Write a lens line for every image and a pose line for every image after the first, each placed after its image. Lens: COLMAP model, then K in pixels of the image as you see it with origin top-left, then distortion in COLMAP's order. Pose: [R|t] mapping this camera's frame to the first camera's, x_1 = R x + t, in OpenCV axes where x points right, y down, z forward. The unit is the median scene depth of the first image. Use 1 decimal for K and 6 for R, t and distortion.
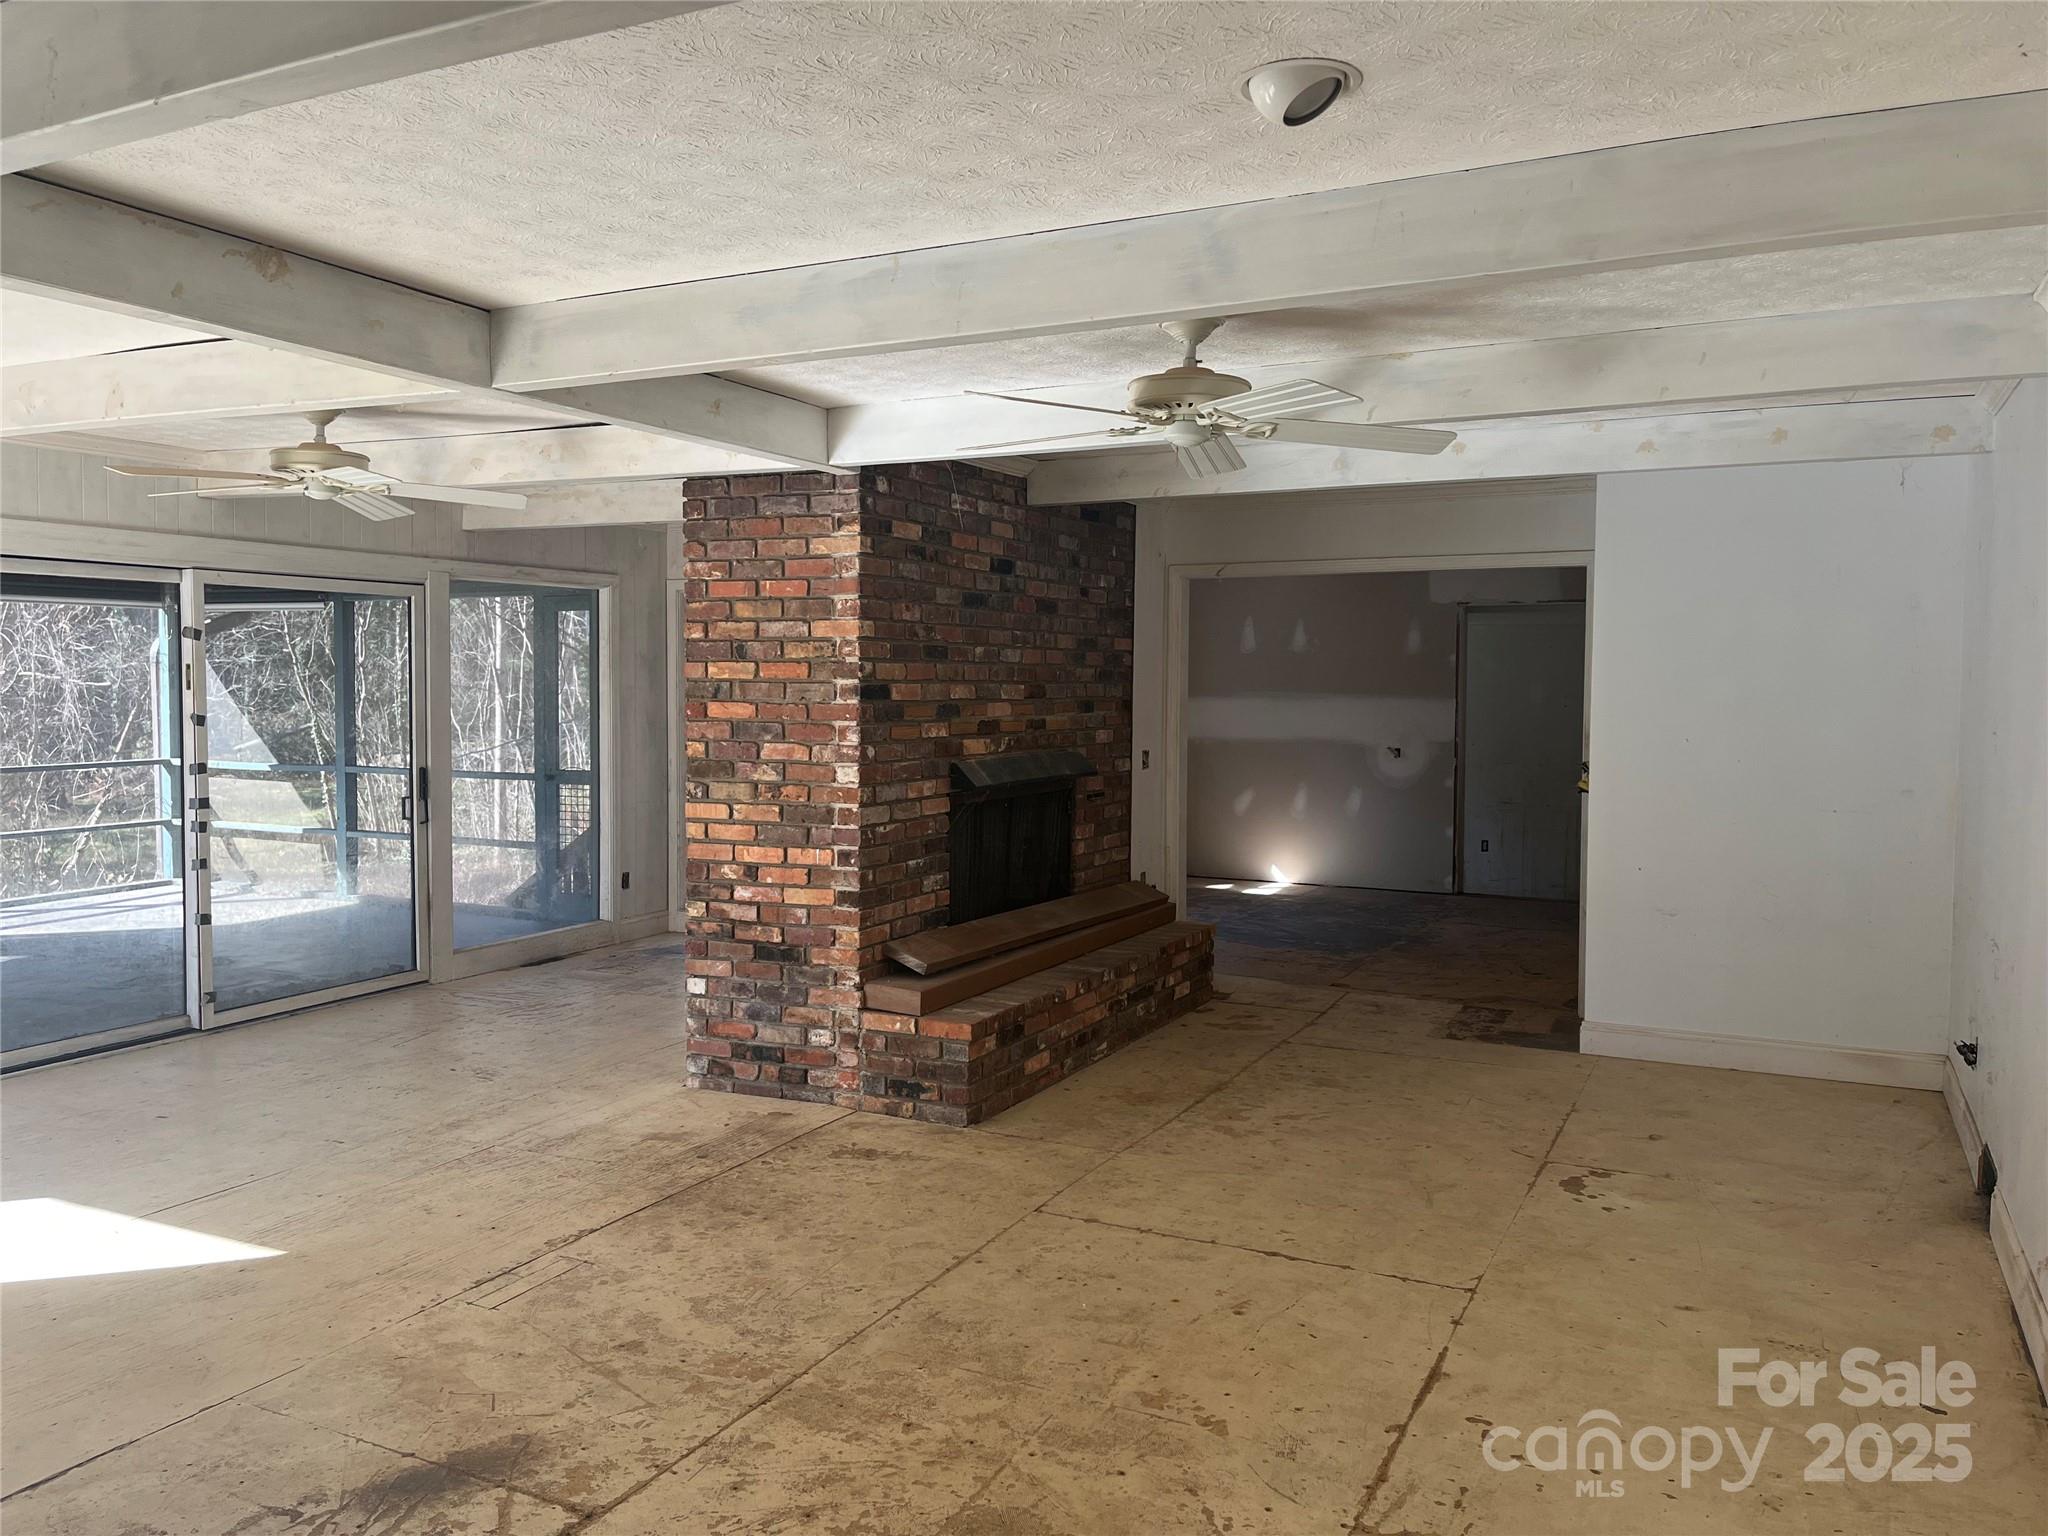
lens RADIAL K [[1567.4, 0, 1011.9], [0, 1567.4, 754.8], [0, 0, 1]] dist [0.035726, -0.034347]
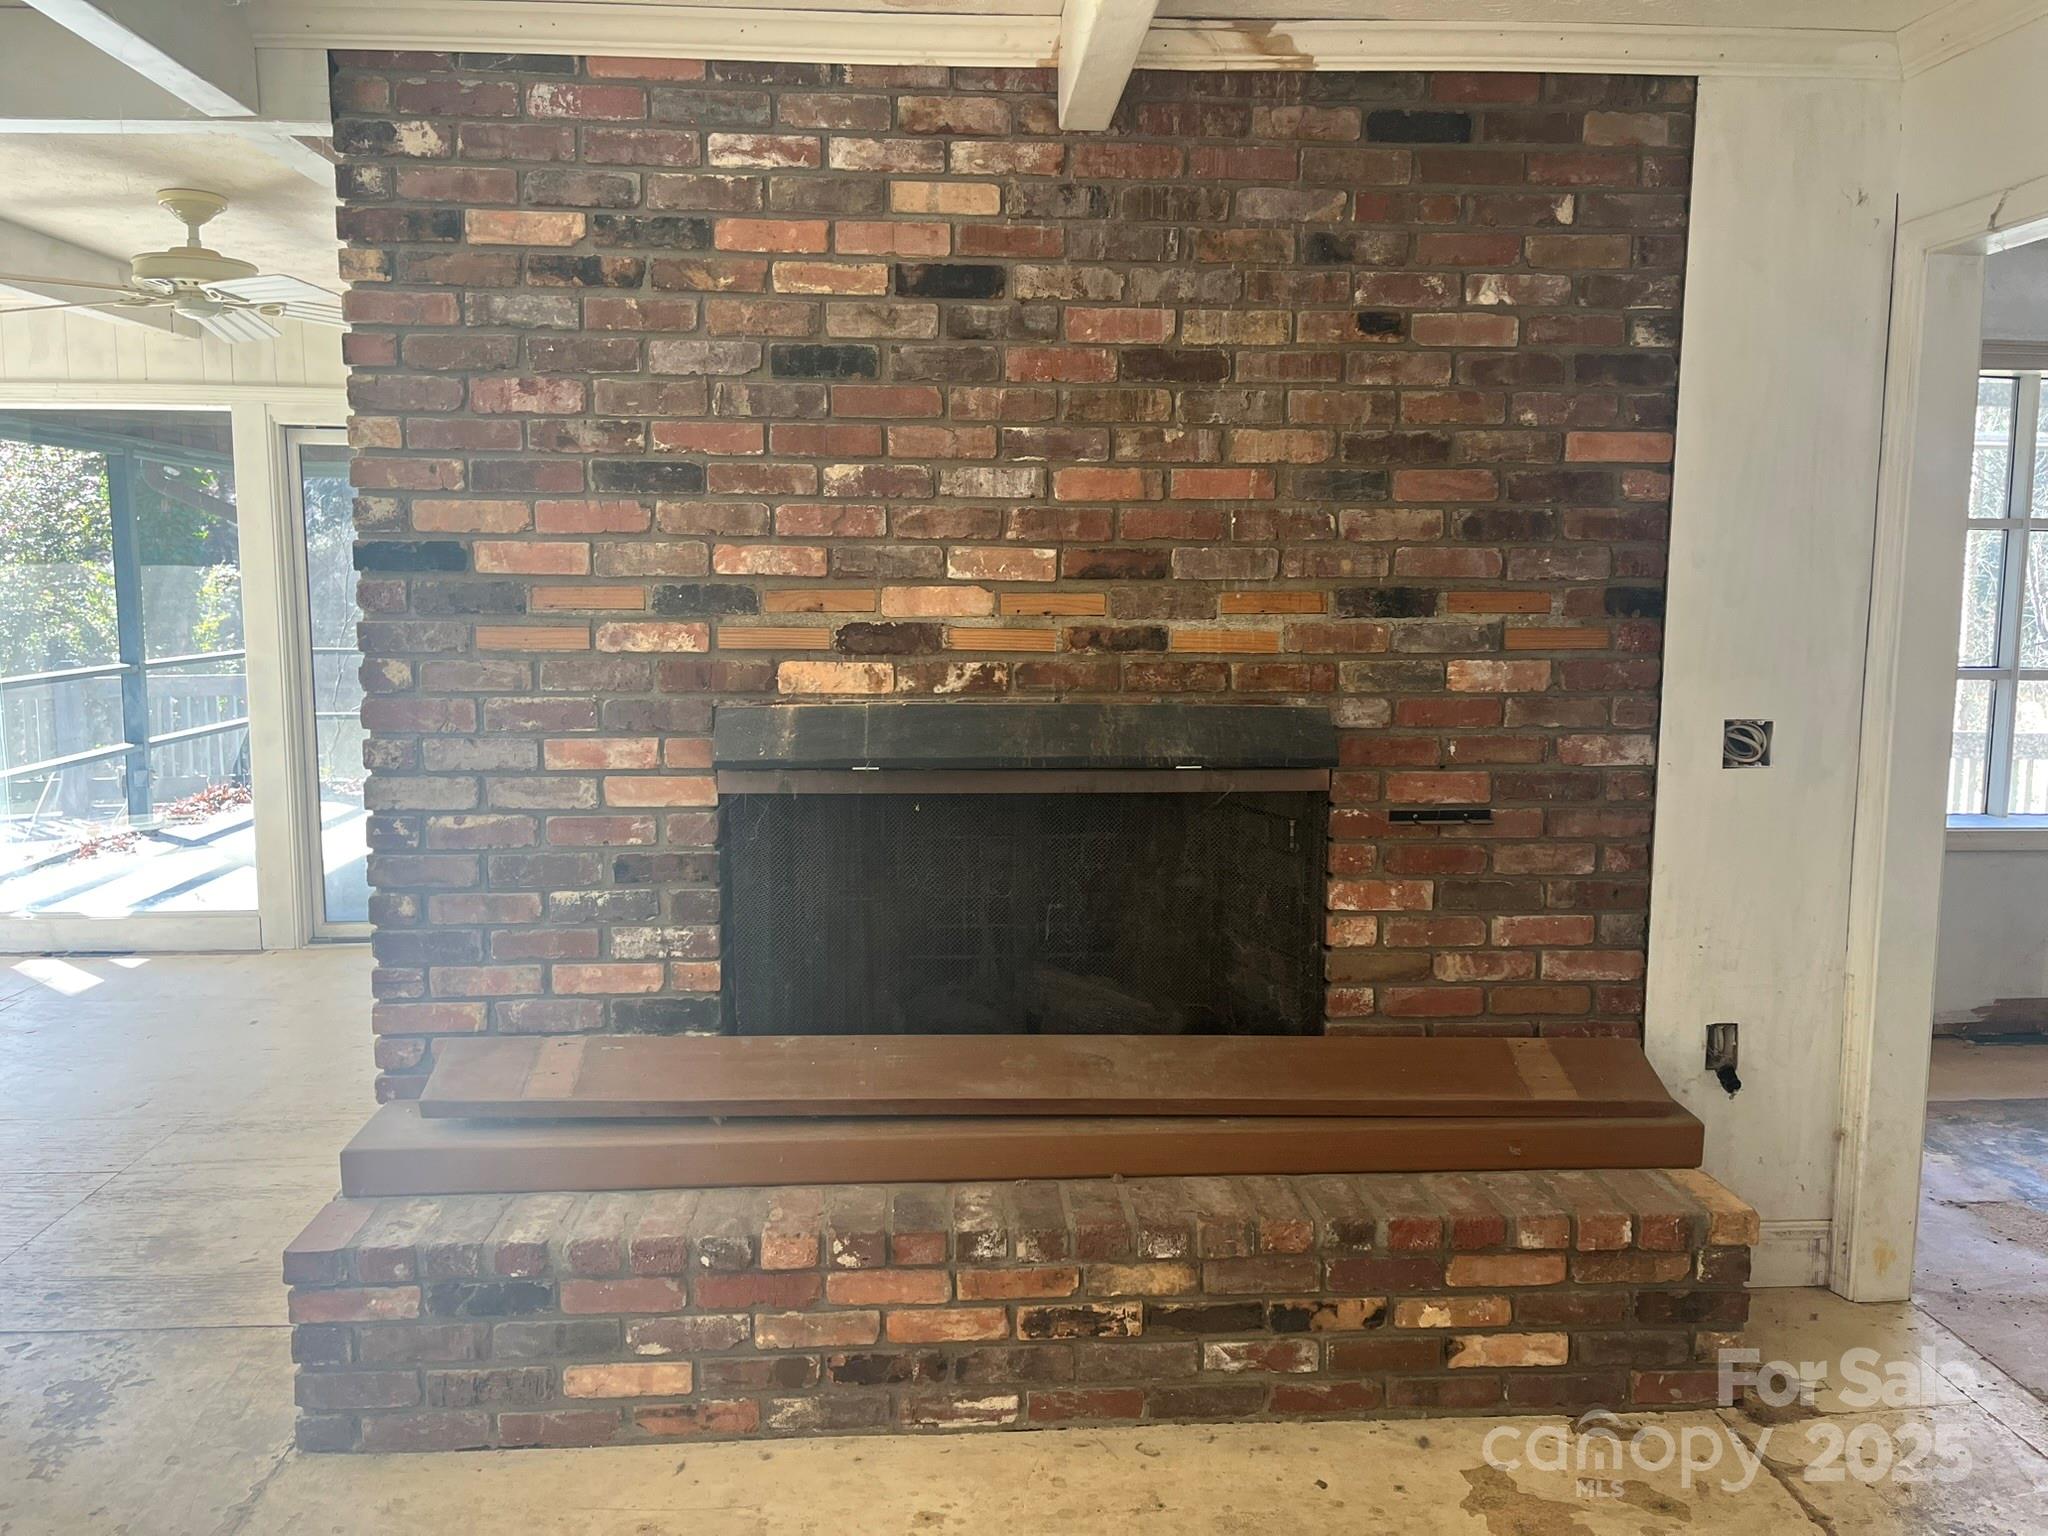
lens RADIAL K [[1567.4, 0, 1019.3], [0, 1567.4, 761.6], [0, 0, 1]] dist [0.035726, -0.034347]
pose [[0.509695, 0.101683, -0.854325, 0.398832], [-0.043982, 0.994772, 0.092160, -0.025202], [0.859230, -0.009399, 0.511503, 0.776214]]
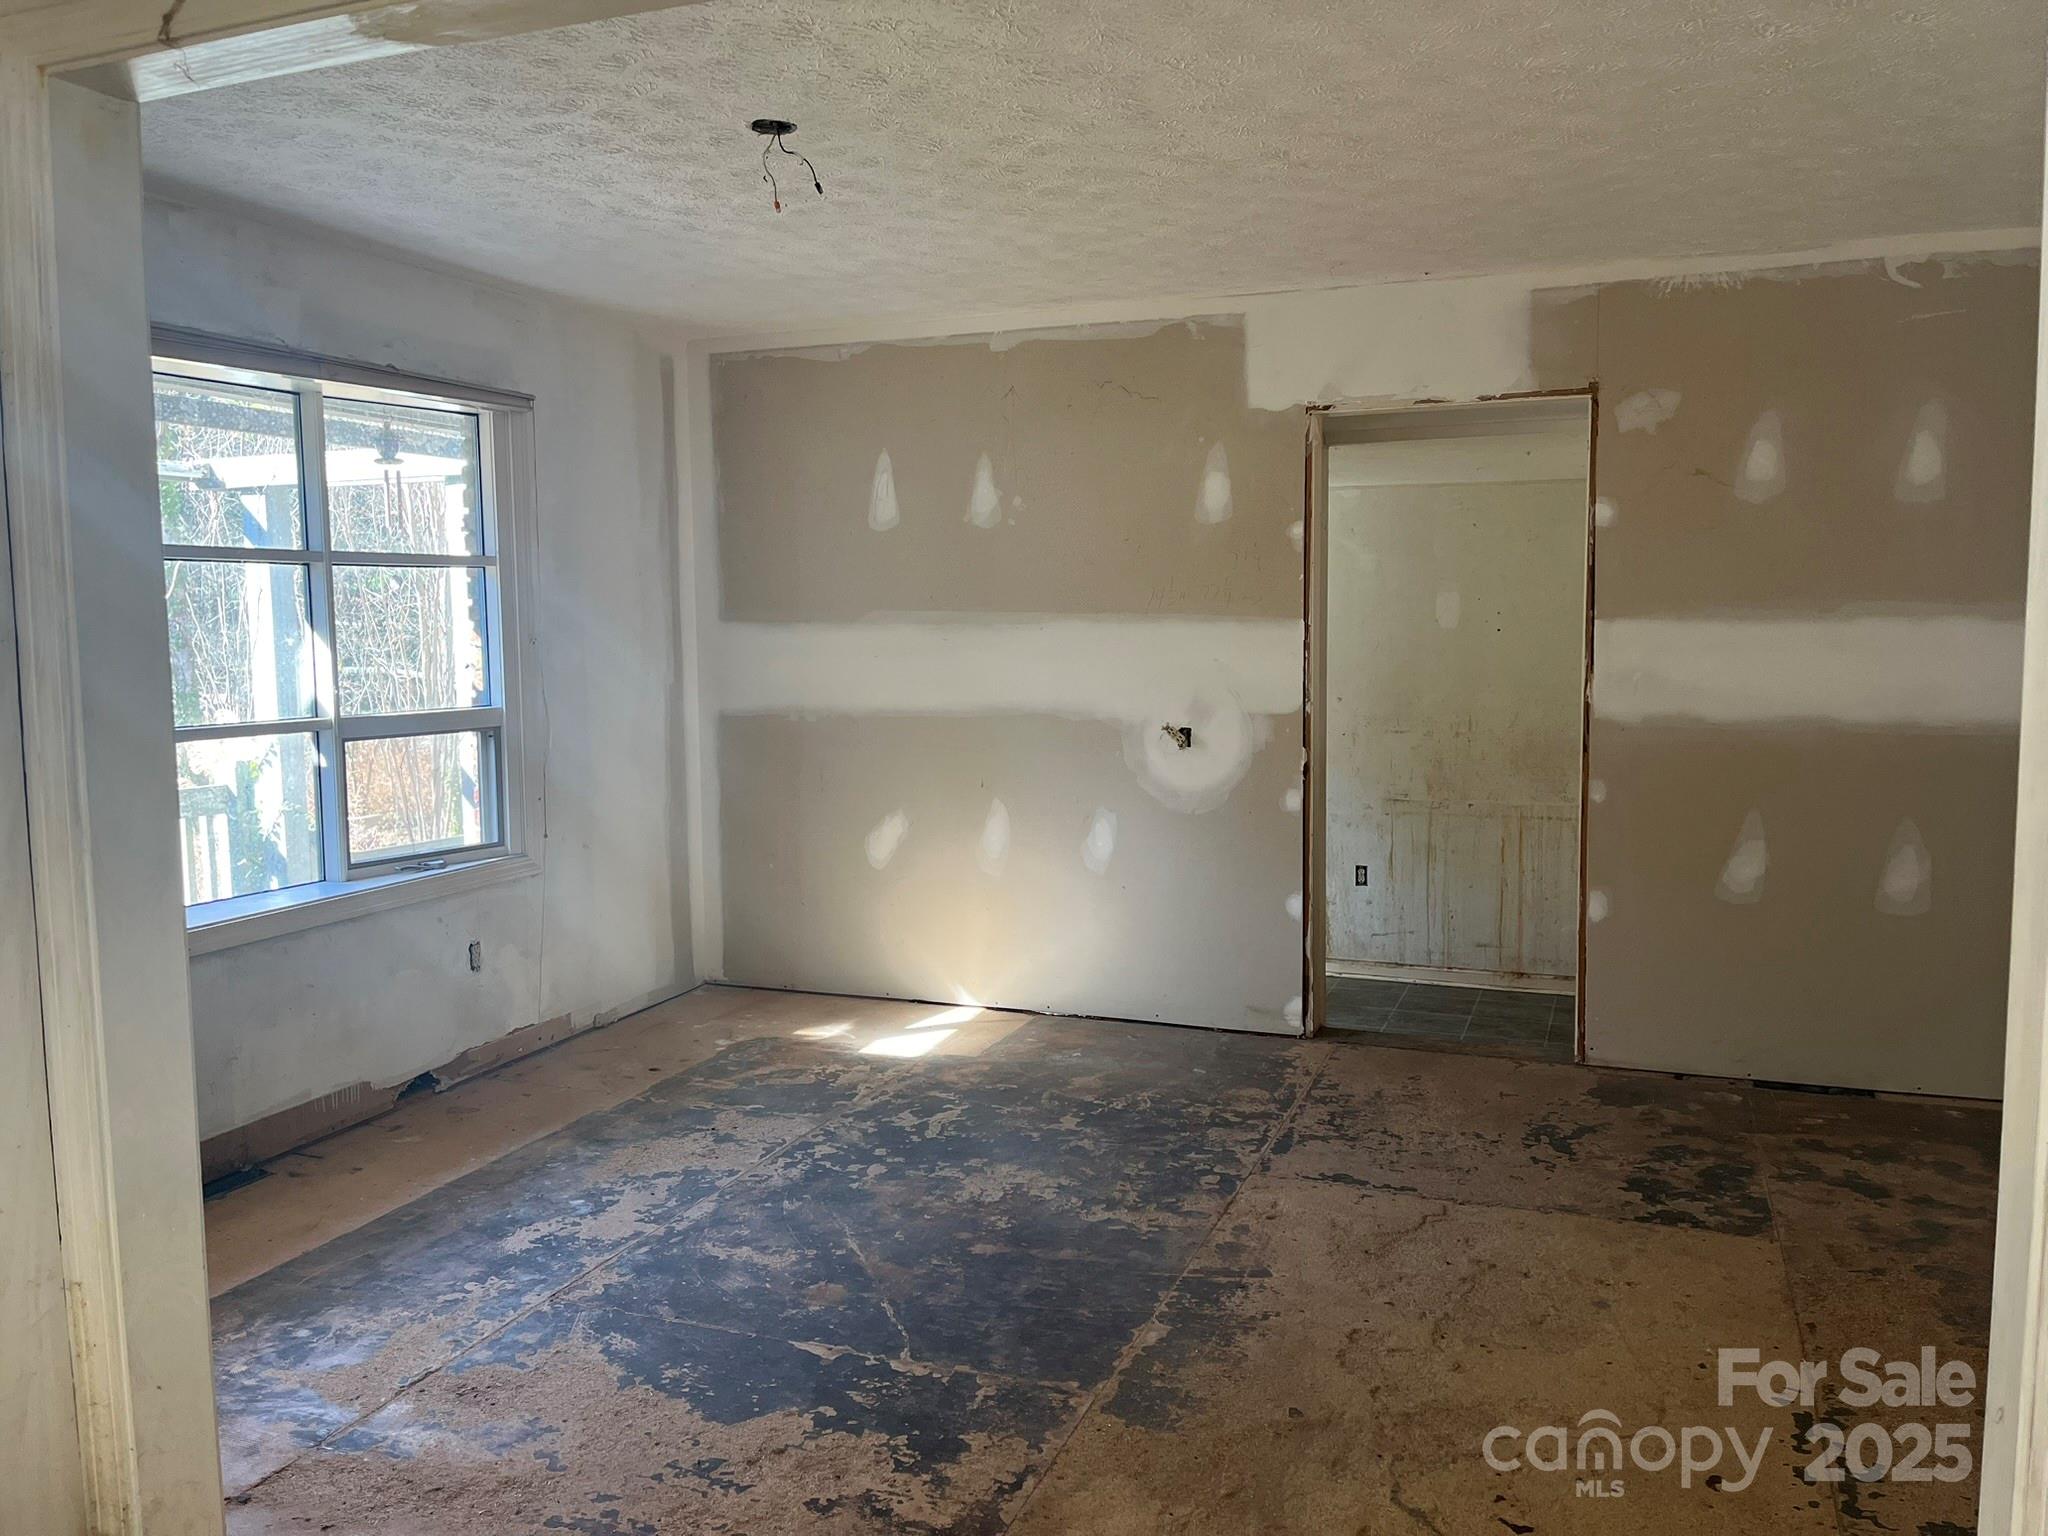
lens RADIAL K [[1567.4, 0, 1011.5], [0, 1567.4, 763.5], [0, 0, 1]] dist [0.035726, -0.034347]
pose [[0.996394, -0.024819, 0.081134, 0.272889], [0.020390, 0.998280, 0.054967, -0.035600], [-0.082358, -0.053114, 0.995186, 0.941817]]
